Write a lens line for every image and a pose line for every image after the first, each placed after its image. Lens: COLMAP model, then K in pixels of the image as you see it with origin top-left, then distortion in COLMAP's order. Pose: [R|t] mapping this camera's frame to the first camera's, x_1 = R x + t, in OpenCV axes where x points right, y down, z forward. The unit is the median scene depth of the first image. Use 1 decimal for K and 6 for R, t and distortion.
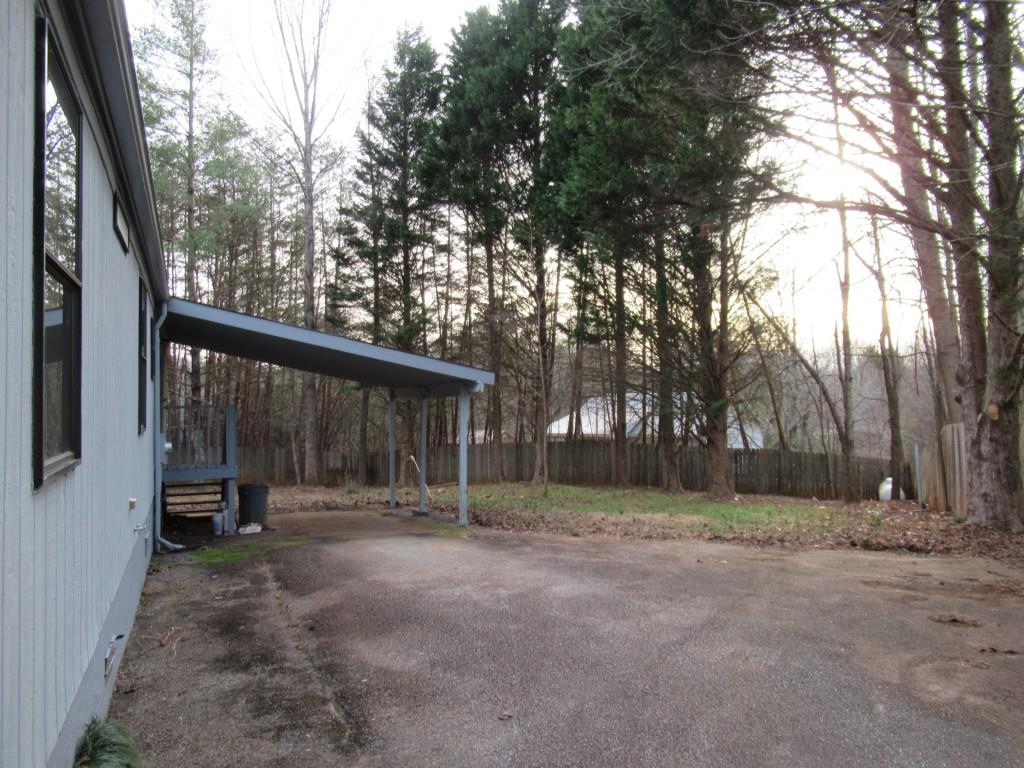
lens RADIAL K [[762.2, 0, 512.0], [0, 762.2, 384.0], [0, 0, 1]] dist [-0.002698, -0.000989]
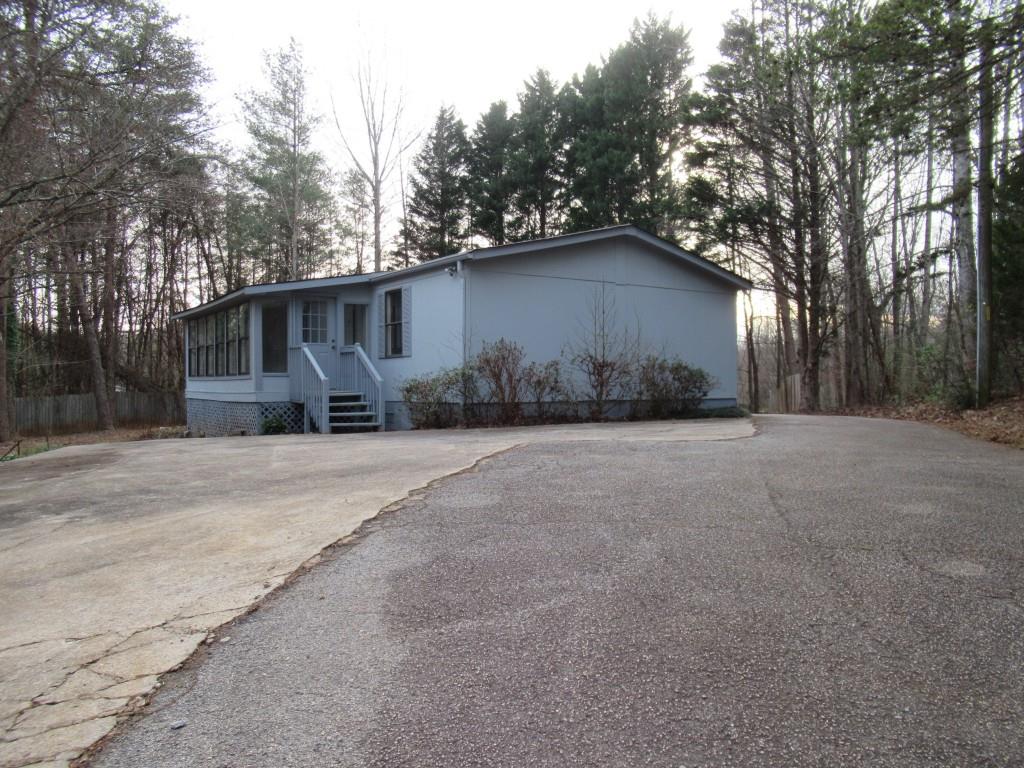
lens RADIAL K [[762.2, 0, 512.0], [0, 762.2, 384.0], [0, 0, 1]] dist [-0.002698, -0.000989]
pose [[0.982437, 0.005862, 0.186500, -0.768855], [-0.011764, 0.999464, 0.030558, 0.026341], [-0.186221, -0.032216, 0.981980, -1.232921]]
